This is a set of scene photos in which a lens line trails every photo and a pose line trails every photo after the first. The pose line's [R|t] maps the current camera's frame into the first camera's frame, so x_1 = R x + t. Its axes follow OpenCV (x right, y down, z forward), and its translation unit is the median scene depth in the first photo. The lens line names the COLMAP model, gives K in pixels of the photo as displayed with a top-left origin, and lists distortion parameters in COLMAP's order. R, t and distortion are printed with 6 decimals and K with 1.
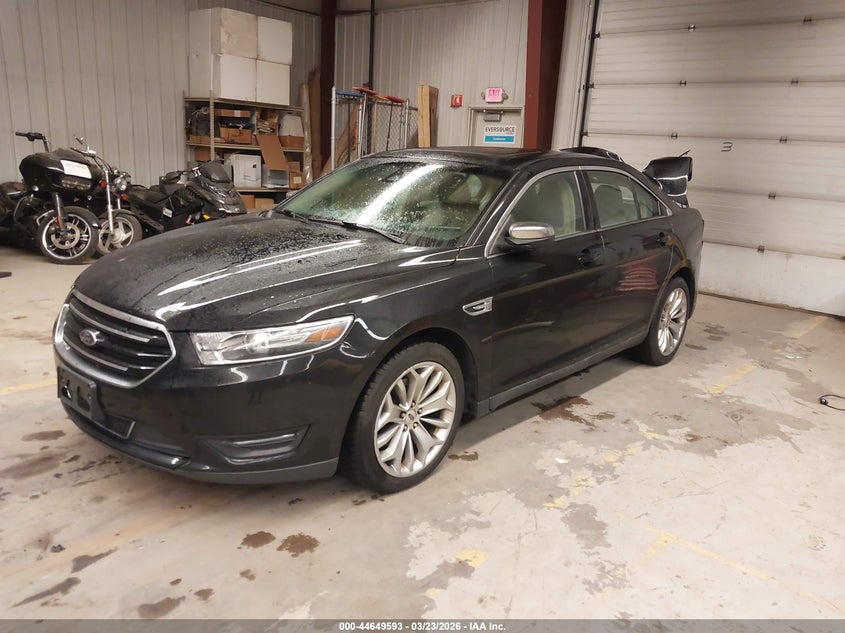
lens RADIAL K [[647.5, 0, 417.8], [0, 647.5, 315.6], [0, 0, 1]] dist [-0.001610, 0.002018]
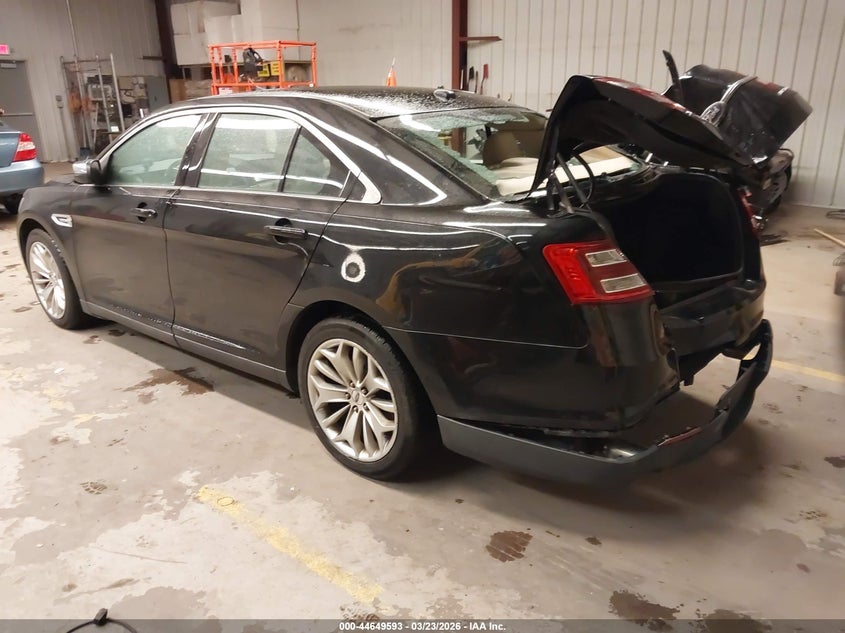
lens RADIAL K [[647.5, 0, 423.6], [0, 647.5, 313.0], [0, 0, 1]] dist [-0.001610, 0.002018]
pose [[0.052378, 0.259435, -0.964339, 1.138029], [-0.234748, 0.941804, 0.240622, -0.257755], [0.970644, 0.213773, 0.110232, 1.253466]]
